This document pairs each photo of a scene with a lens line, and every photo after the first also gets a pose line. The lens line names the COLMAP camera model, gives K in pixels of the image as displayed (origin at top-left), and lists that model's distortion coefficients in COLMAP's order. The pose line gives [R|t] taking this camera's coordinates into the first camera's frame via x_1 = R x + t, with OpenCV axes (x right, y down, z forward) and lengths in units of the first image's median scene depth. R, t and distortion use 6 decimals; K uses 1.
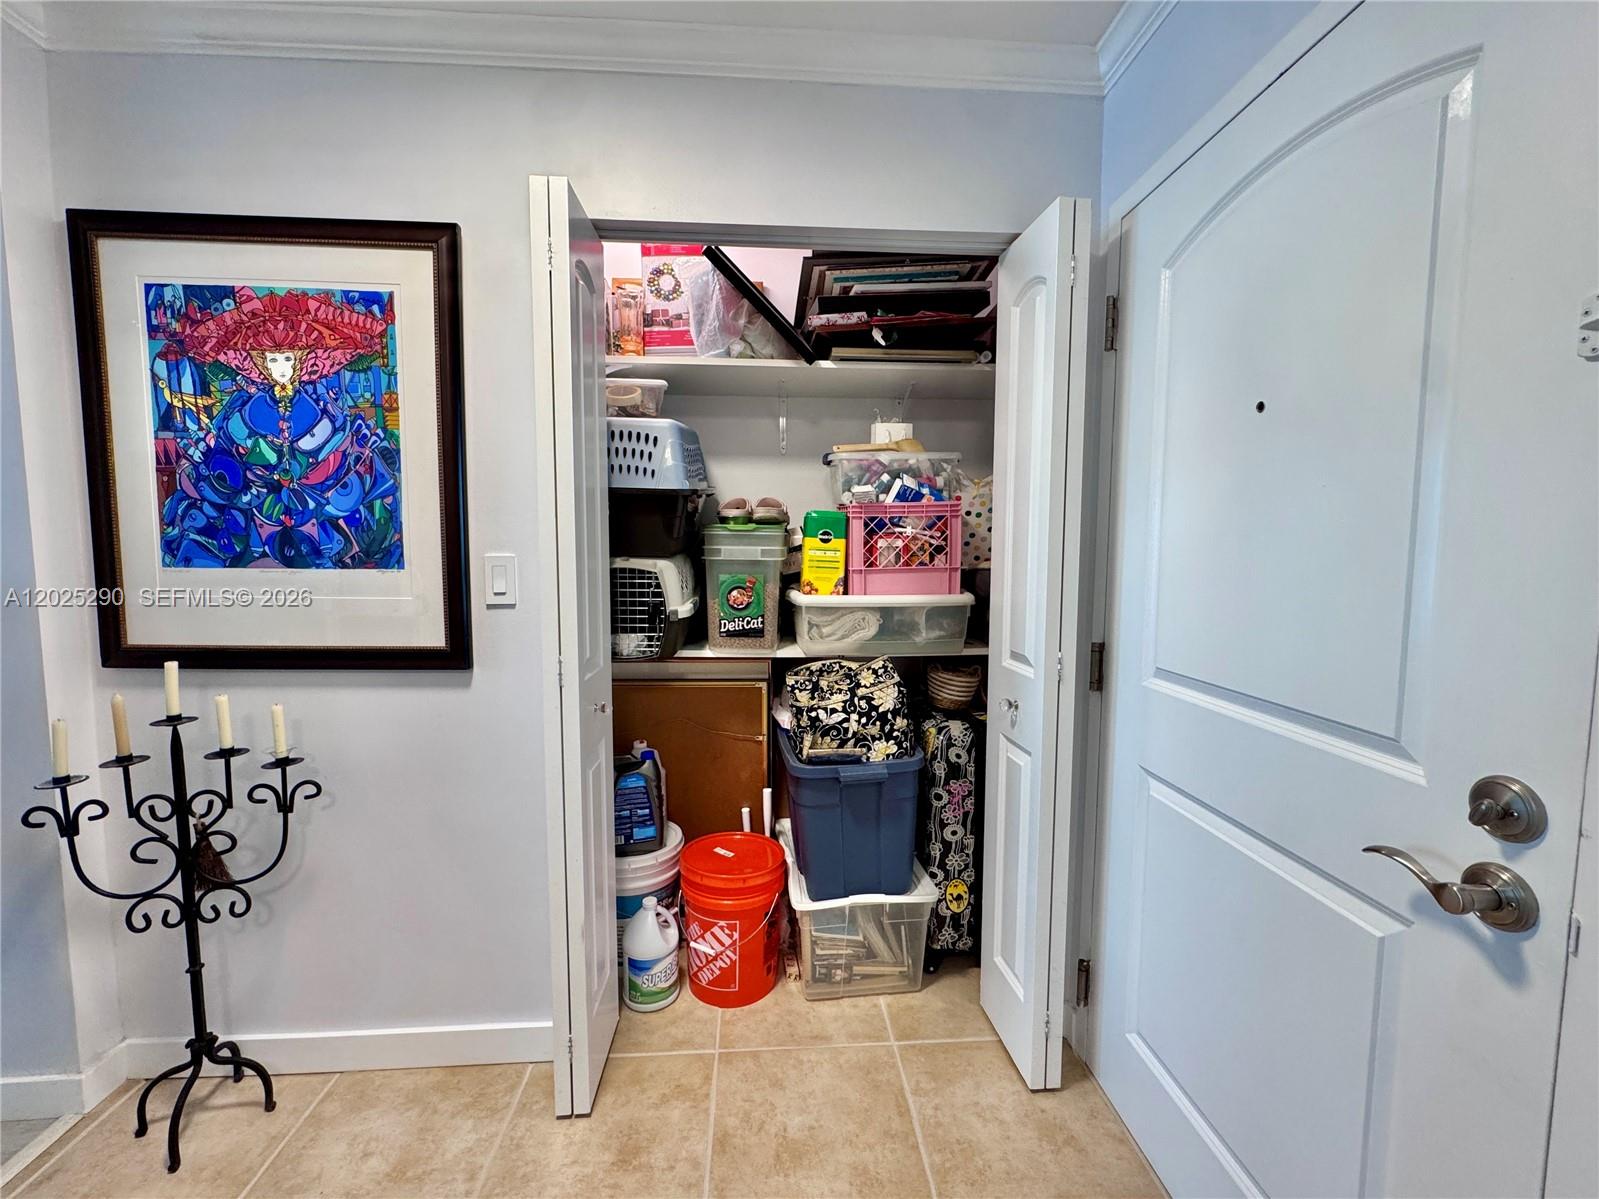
lens RADIAL K [[654.1, 0, 796.9], [0, 654.1, 597.0], [0, 0, 1]] dist [-0.003191, 0.000115]
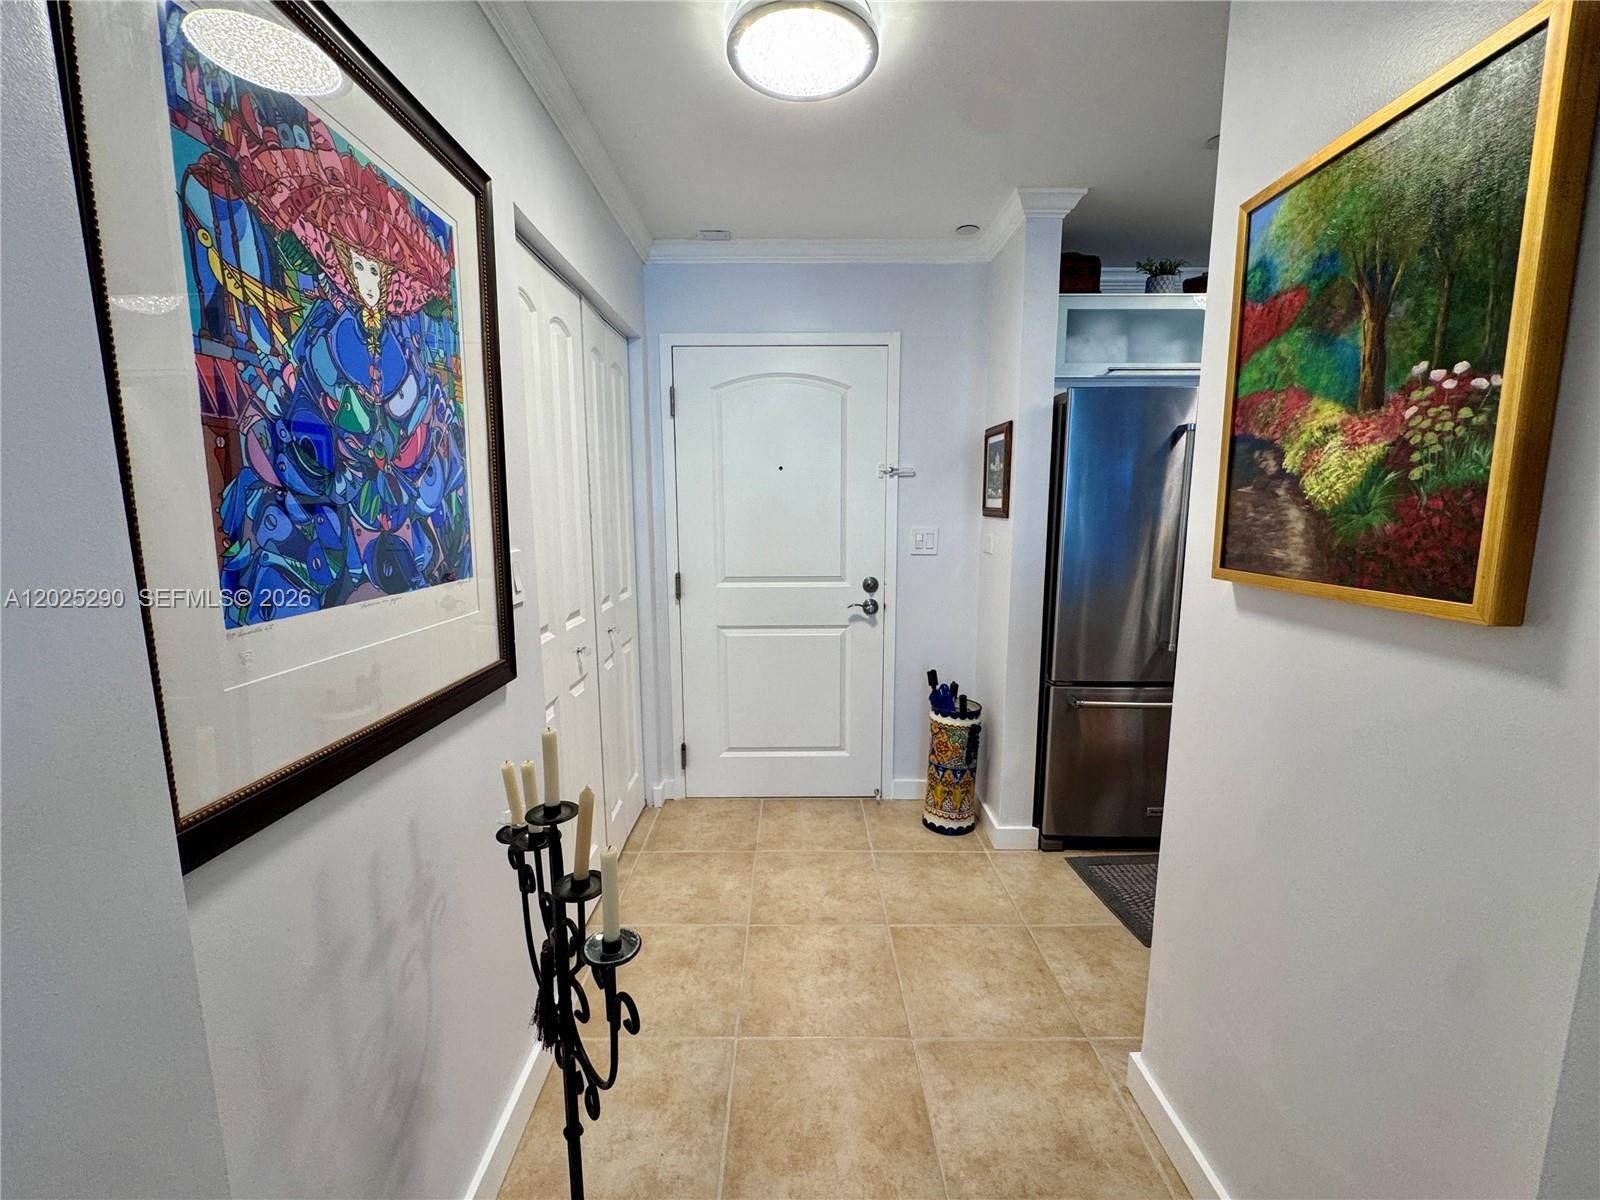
lens RADIAL K [[654.5, 0, 797.4], [0, 654.5, 597.5], [0, 0, 1]] dist [-0.003191, 0.000115]
pose [[0.059047, -0.147067, 0.987363, -1.438433], [0.081047, 0.986529, 0.142096, -0.104128], [-0.994960, 0.071632, 0.070171, 0.560319]]
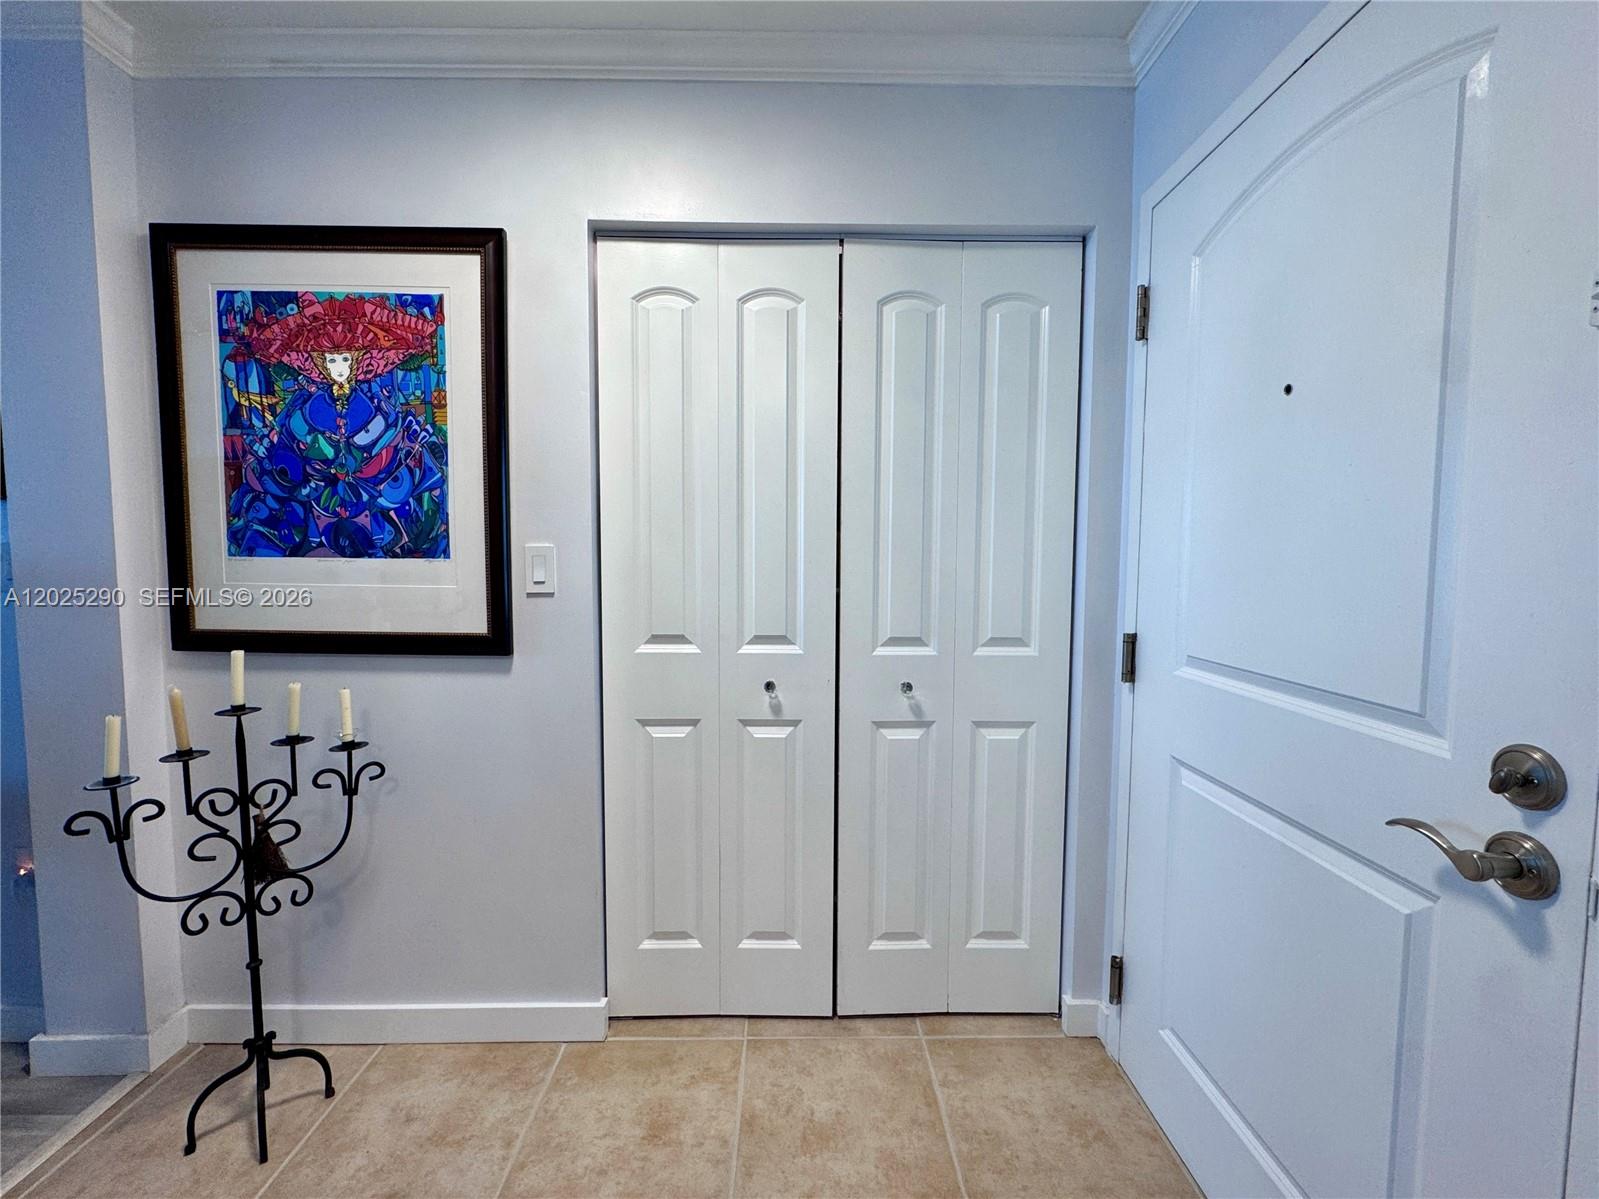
lens RADIAL K [[669.5, 0, 797.9], [0, 669.5, 597.5], [0, 0, 1]] dist [-0.001422, -0.000582]
pose [[0.998783, 0.003825, -0.049172, 0.007264], [-0.004480, 0.999903, -0.013212, 0.032127], [0.049117, 0.013416, 0.998703, -0.041469]]
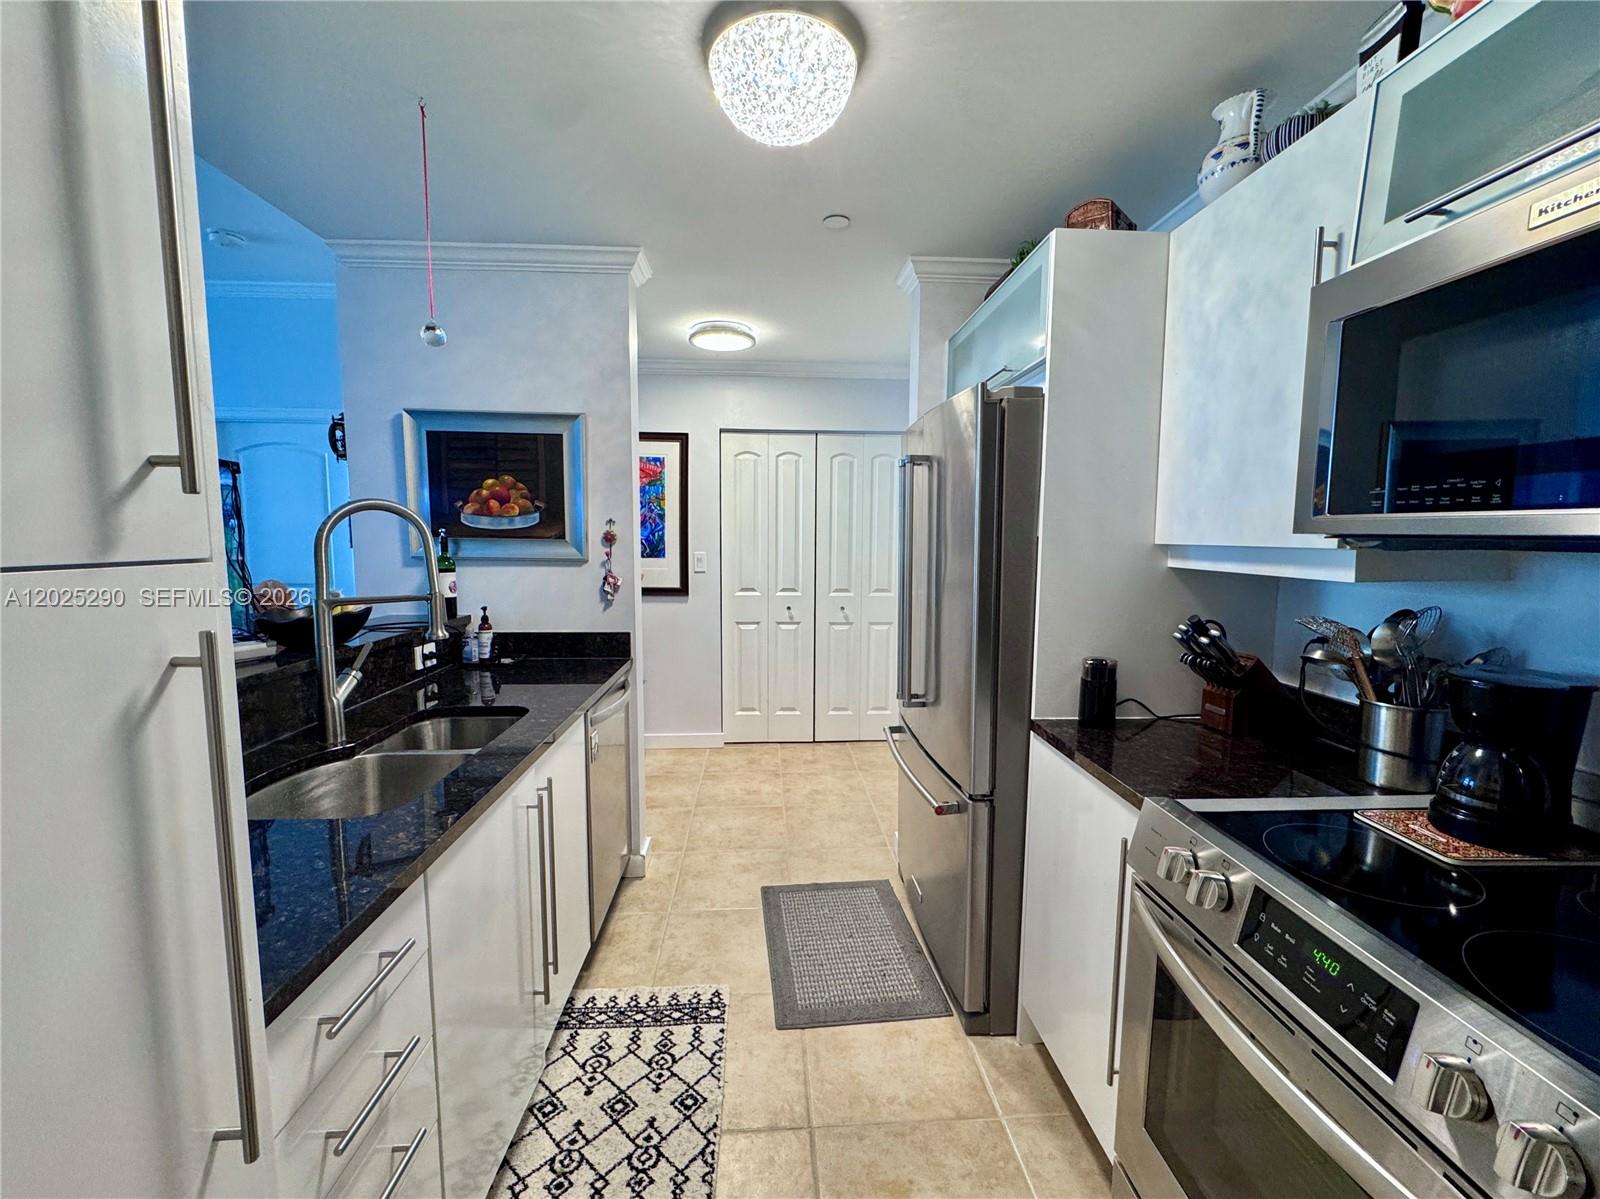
lens RADIAL K [[654.5, 0, 797.4], [0, 654.5, 597.0], [0, 0, 1]] dist [-0.003191, 0.000115]
pose [[0.999978, 0.002350, -0.006227, -0.041015], [-0.002257, 0.999886, 0.014942, 0.078081], [0.006262, -0.014928, 0.999869, -1.749726]]
